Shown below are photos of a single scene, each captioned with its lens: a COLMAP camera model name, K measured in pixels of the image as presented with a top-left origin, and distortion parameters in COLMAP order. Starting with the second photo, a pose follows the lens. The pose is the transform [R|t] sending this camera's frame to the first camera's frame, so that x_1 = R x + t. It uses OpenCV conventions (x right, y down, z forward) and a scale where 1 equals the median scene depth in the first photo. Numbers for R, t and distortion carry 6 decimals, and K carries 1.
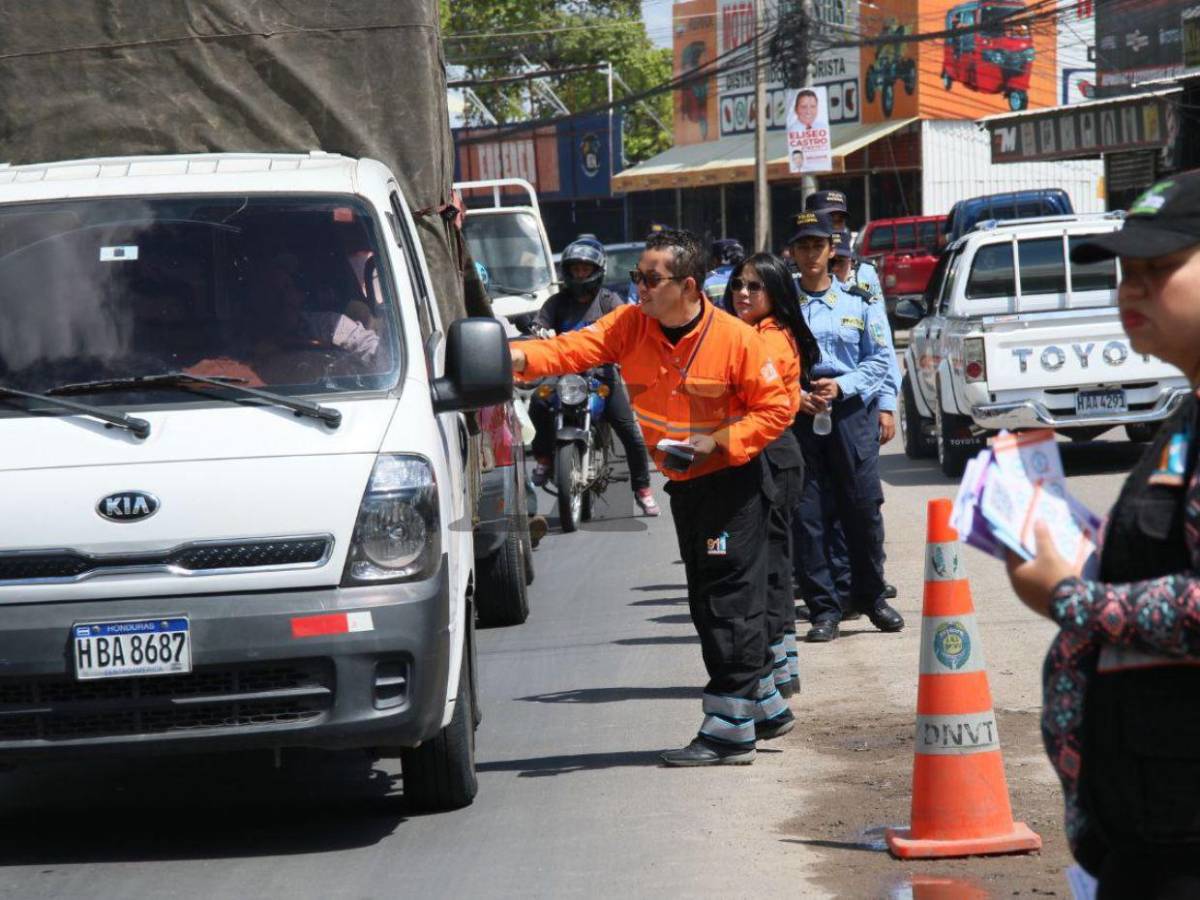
lens RADIAL K [[5963.7, 0, 600.3], [0, 5963.7, 451.5], [0, 0, 1]] dist [0.304664, 0.000000]
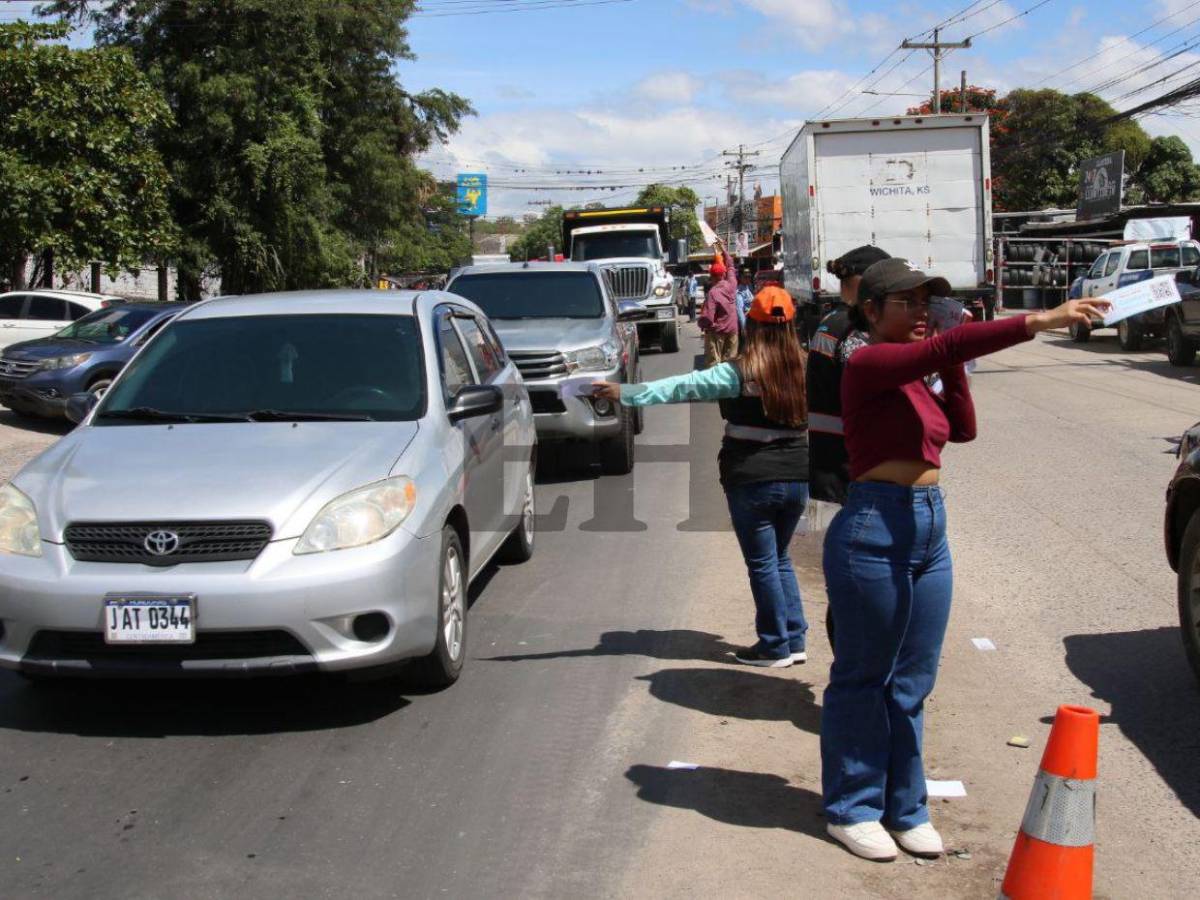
lens RADIAL K [[5546.6, 0, 602.1], [0, 5546.6, 449.8], [0, 0, 1]] dist [0.178229, 0.000000]
pose [[0.999213, 0.019513, -0.034531, 0.067865], [-0.019497, 0.999810, 0.000798, 0.066208], [0.034540, -0.000124, 0.999403, -2.273819]]
